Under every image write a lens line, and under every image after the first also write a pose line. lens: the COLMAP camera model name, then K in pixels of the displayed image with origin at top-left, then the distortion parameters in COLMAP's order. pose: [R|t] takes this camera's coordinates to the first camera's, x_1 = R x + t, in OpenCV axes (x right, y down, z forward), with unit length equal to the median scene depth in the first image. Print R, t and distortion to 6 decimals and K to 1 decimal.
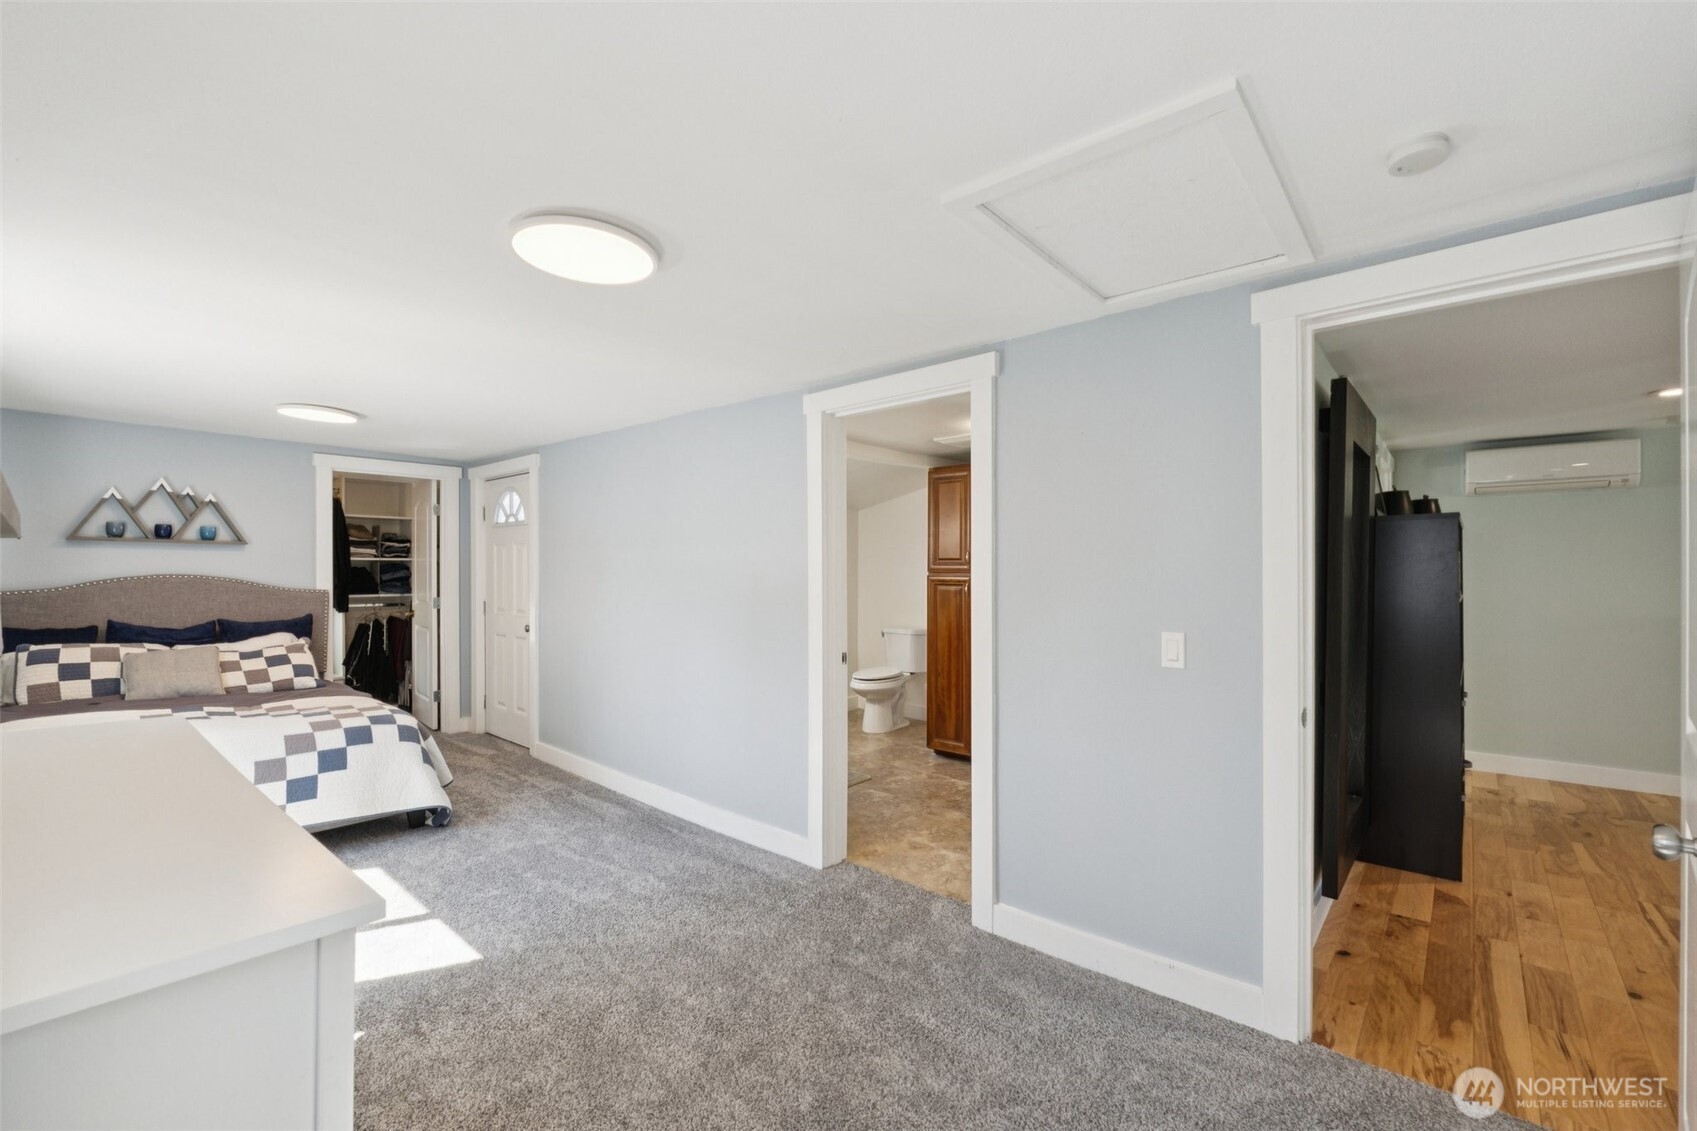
lens RADIAL K [[703.0, 0, 859.8], [0, 703.0, 568.1], [0, 0, 1]] dist [-0.011810, 0.000824]
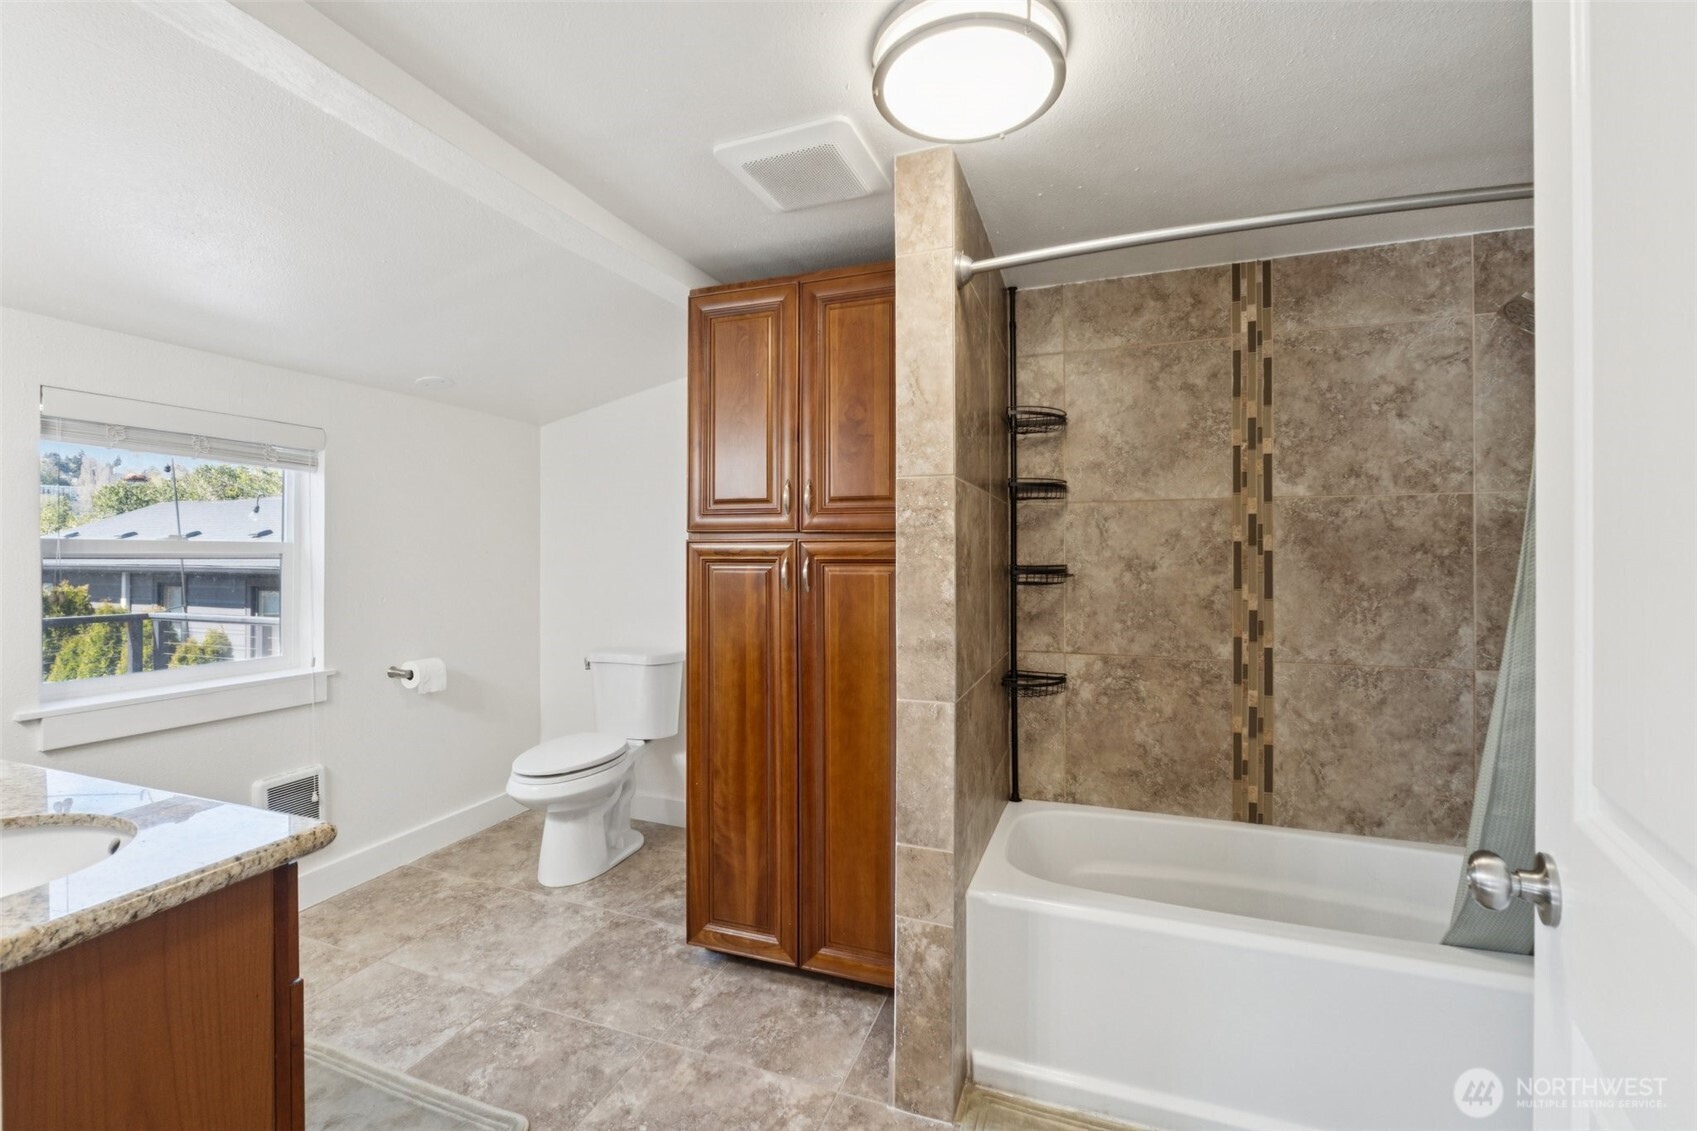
lens RADIAL K [[703.0, 0, 851.9], [0, 703.0, 565.8], [0, 0, 1]] dist [-0.011810, 0.000824]
pose [[0.935706, -0.002328, 0.352773, 0.046628], [-0.002432, 0.999912, 0.013049, 0.023476], [-0.352772, -0.013067, 0.935618, 0.663640]]
